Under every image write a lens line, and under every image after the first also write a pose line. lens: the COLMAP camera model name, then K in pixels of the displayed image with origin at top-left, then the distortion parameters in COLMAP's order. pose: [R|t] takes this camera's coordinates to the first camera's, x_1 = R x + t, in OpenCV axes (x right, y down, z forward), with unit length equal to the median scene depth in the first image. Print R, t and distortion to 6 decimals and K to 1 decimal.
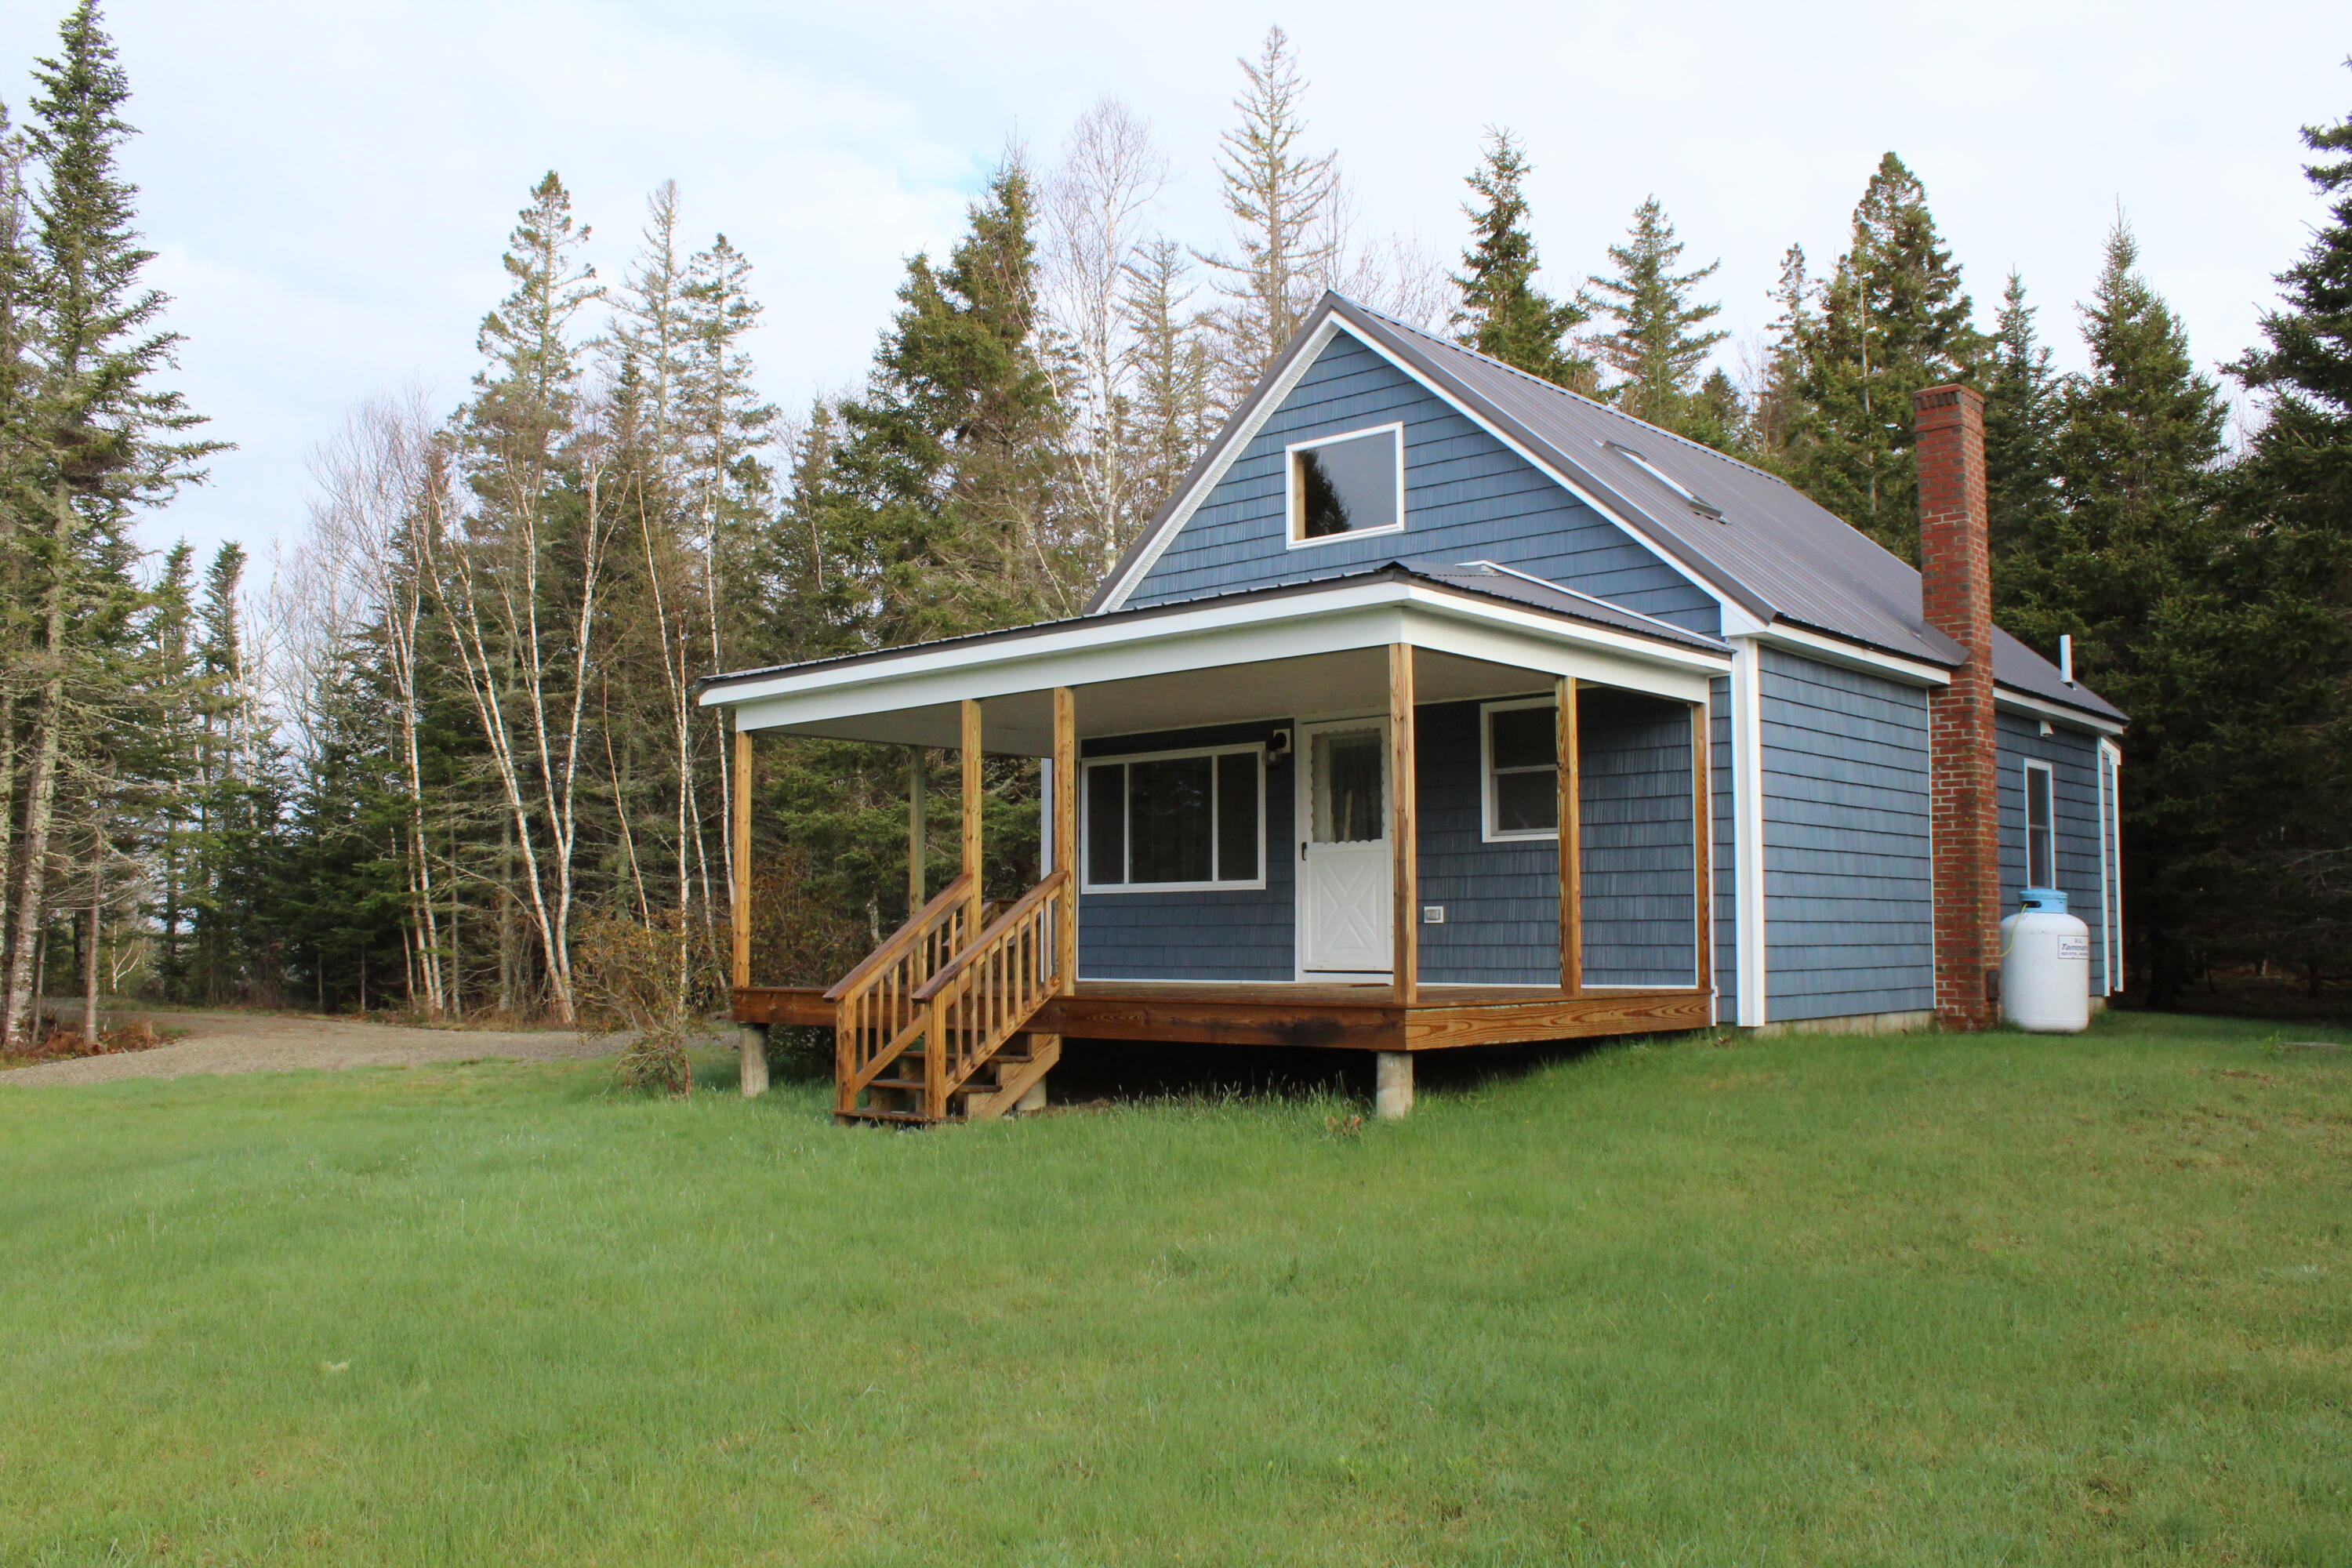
lens RADIAL K [[1951.3, 0, 1162.8], [0, 1951.3, 854.7], [0, 0, 1]] dist [-0.190413, 0.194052]
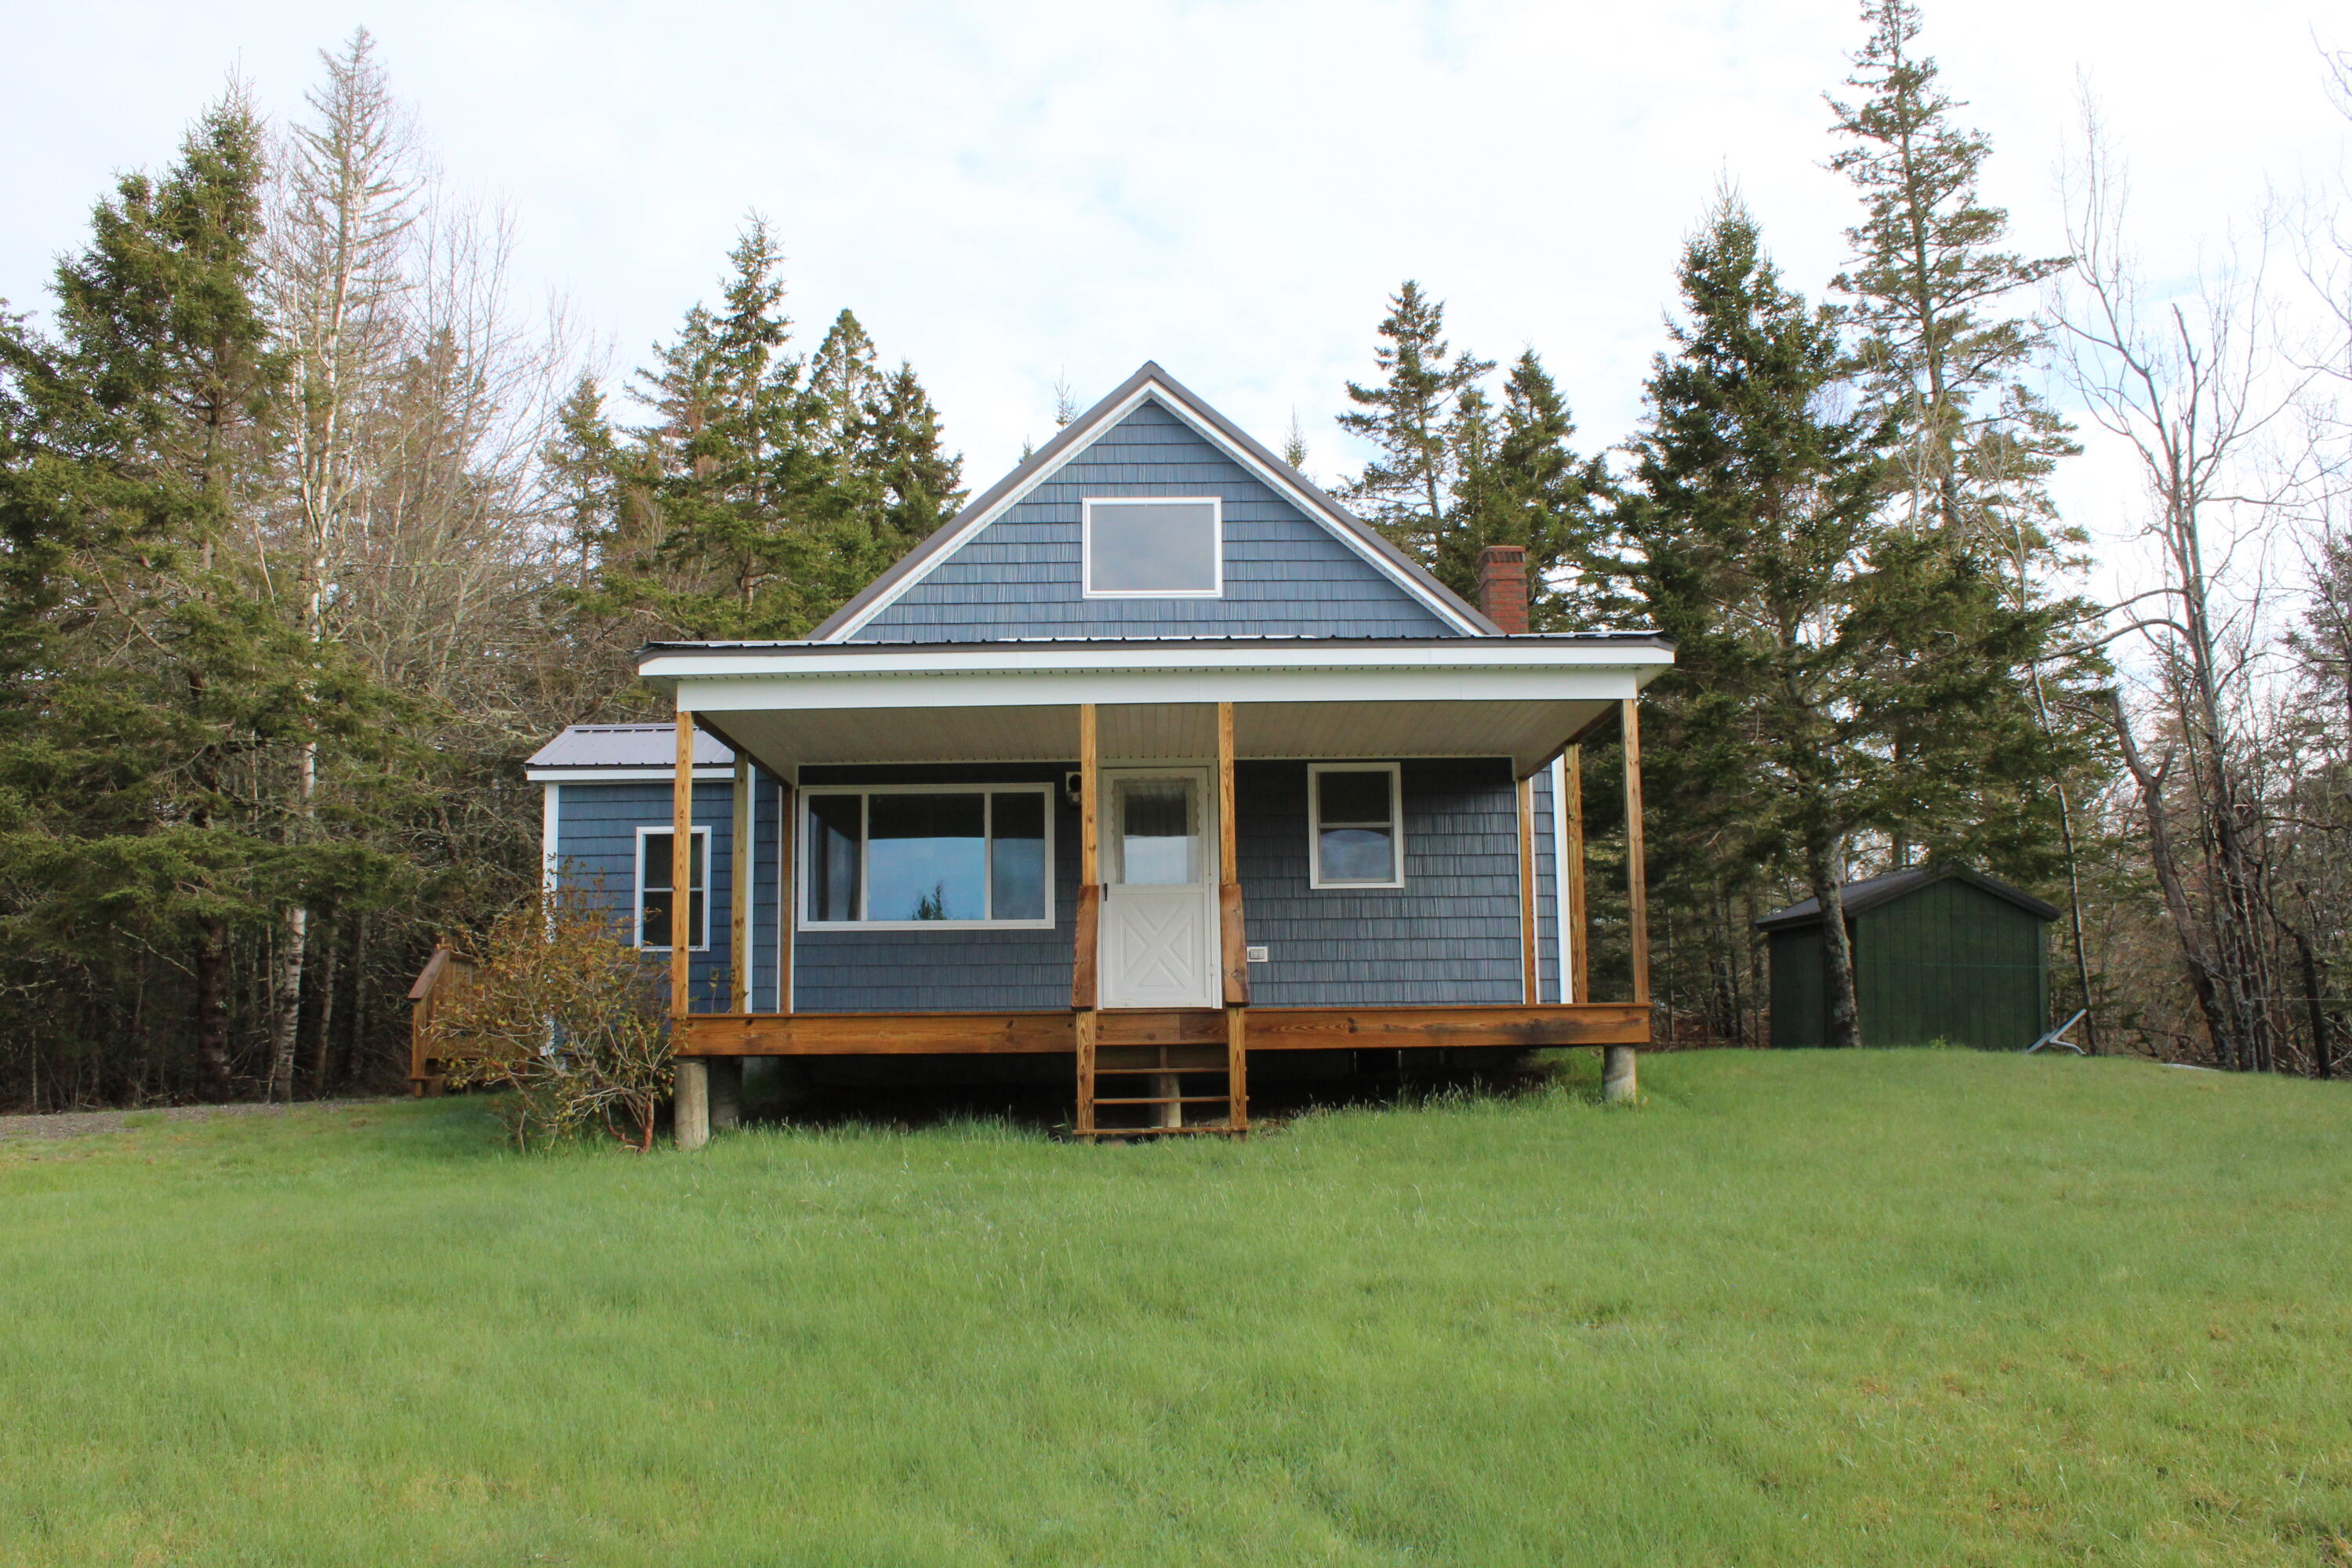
lens RADIAL K [[1951.3, 0, 1162.8], [0, 1951.3, 854.7], [0, 0, 1]] dist [-0.190413, 0.194052]
pose [[0.741163, 0.067843, 0.667889, -0.580998], [-0.023726, 0.996906, -0.074935, 0.053842], [-0.670906, 0.039693, 0.740479, 0.215969]]
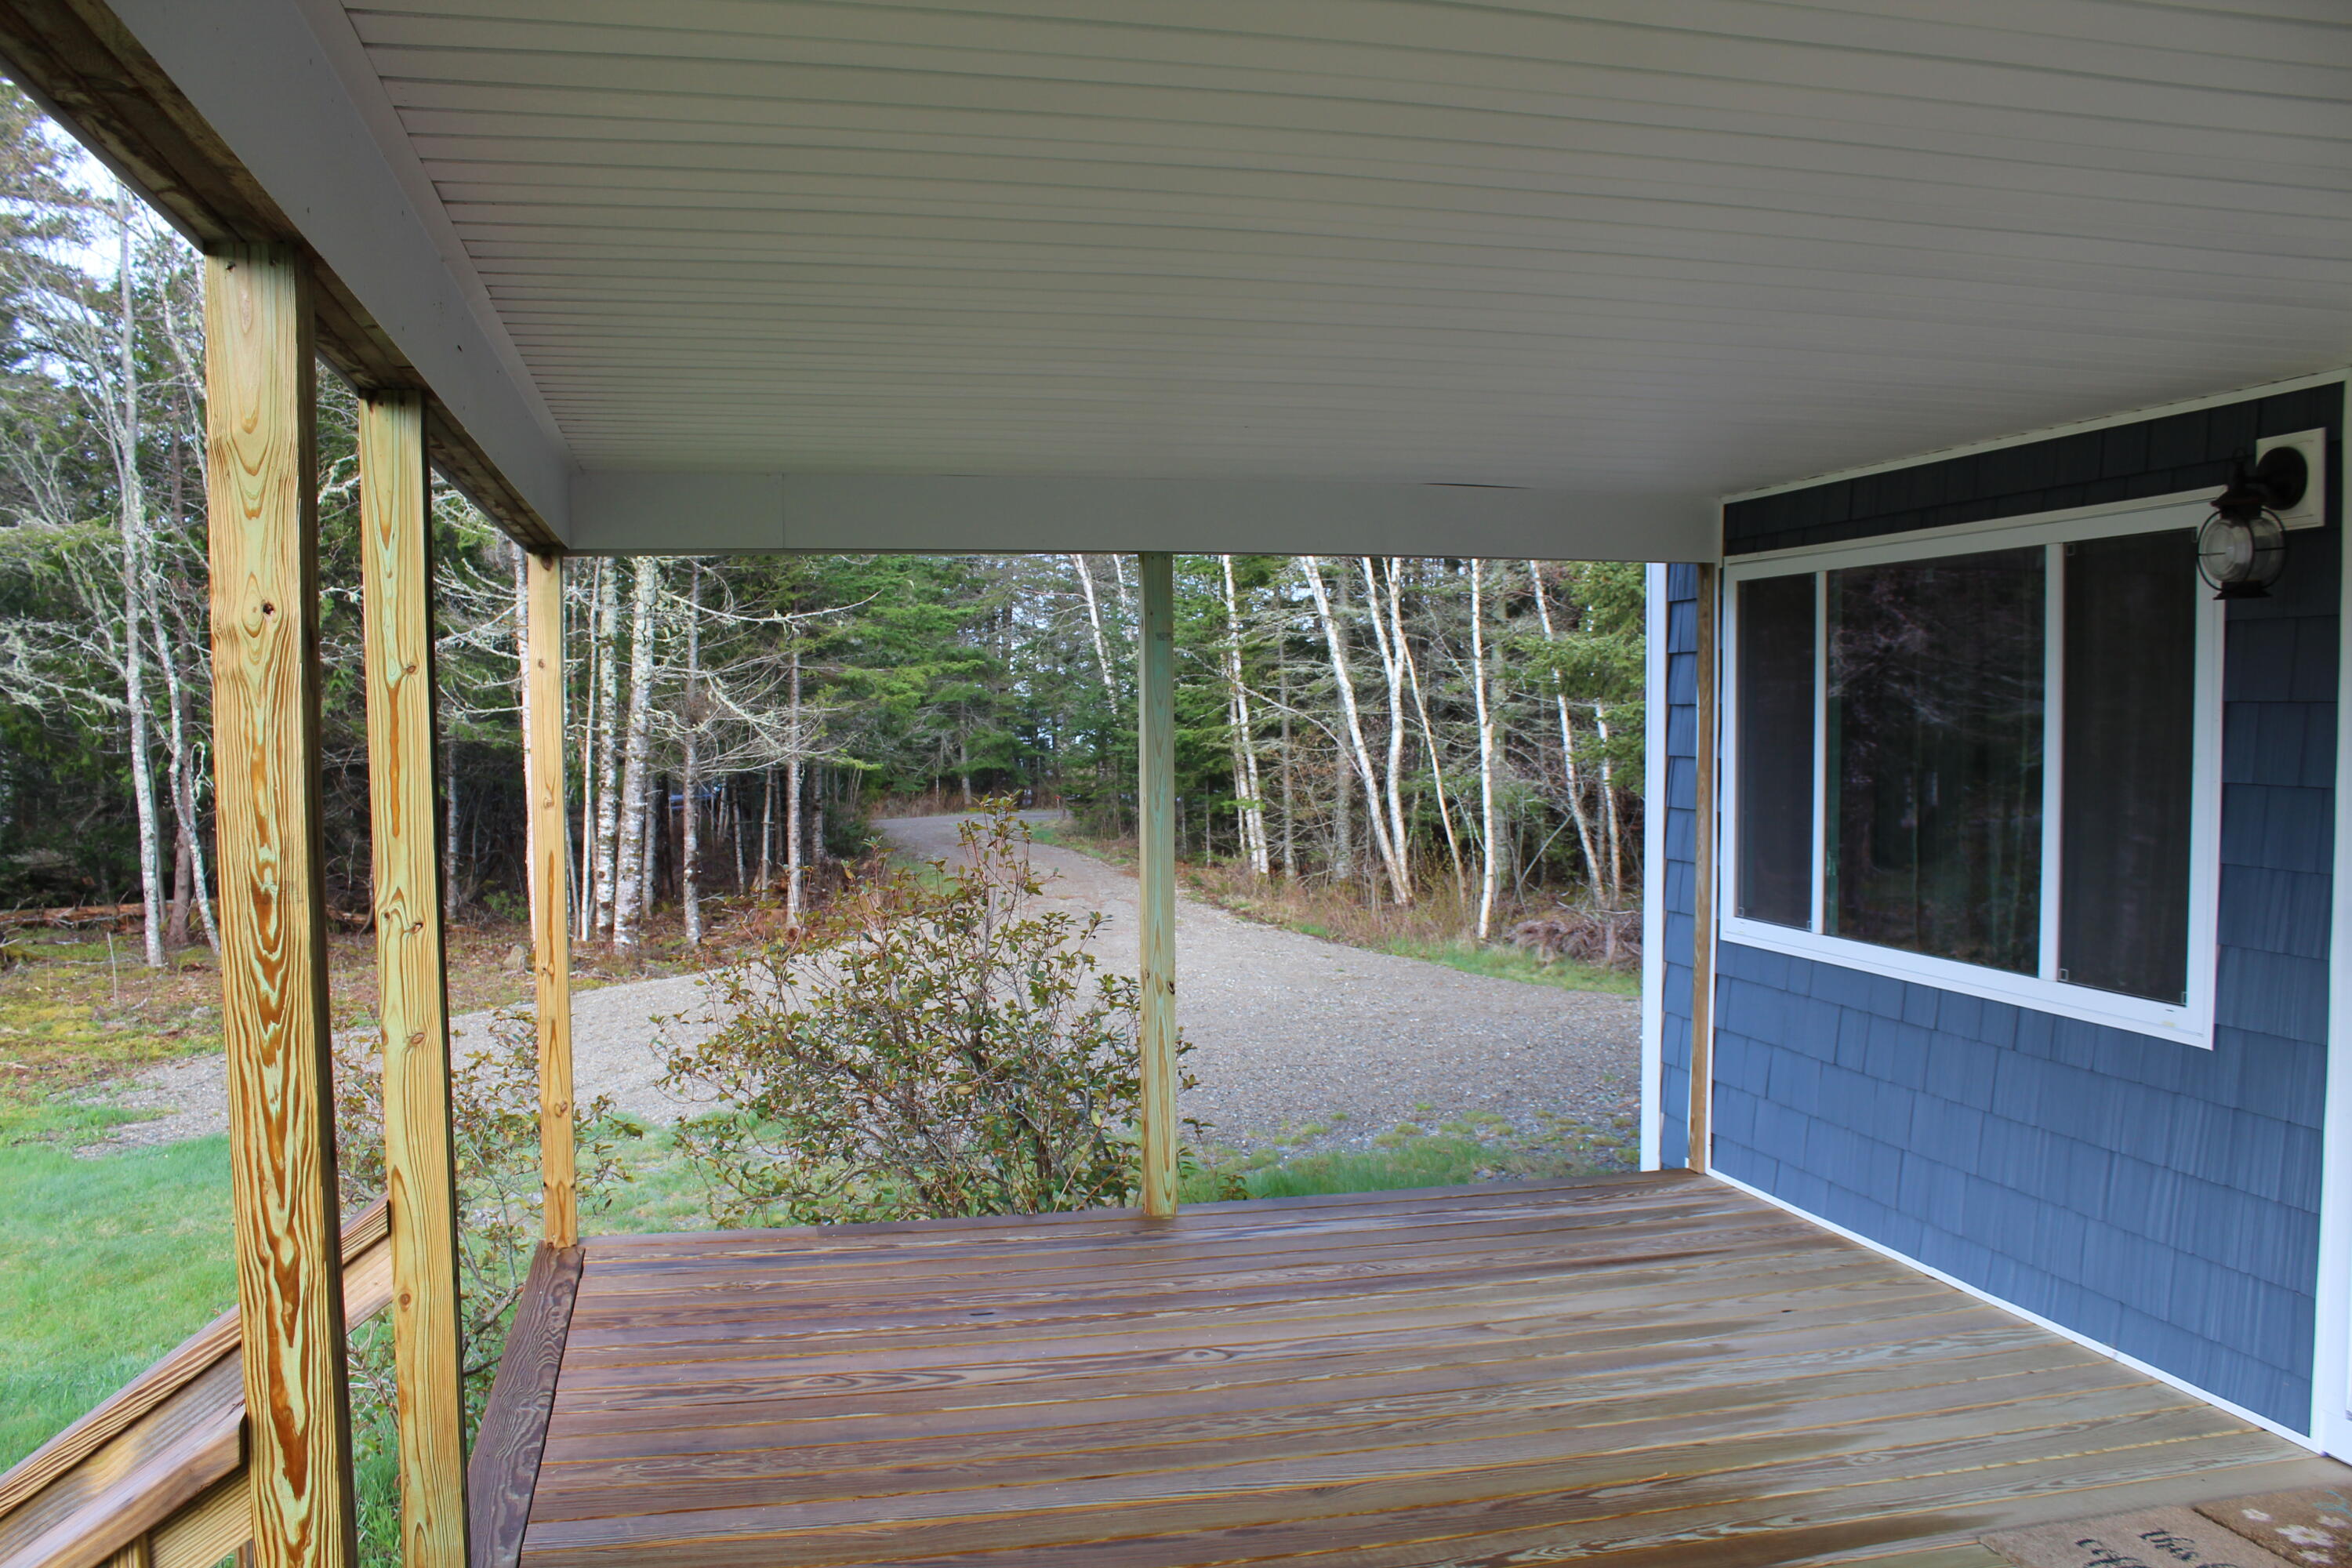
lens RADIAL K [[1962.5, 0, 1176.0], [0, 1962.5, 784.0], [0, 0, 1]] dist [-0.085980, -0.002099]
pose [[0.835042, 0.015919, -0.549956, 0.077030], [0.030719, 0.996673, 0.075492, -0.041896], [0.549328, -0.079933, 0.831775, 0.711386]]
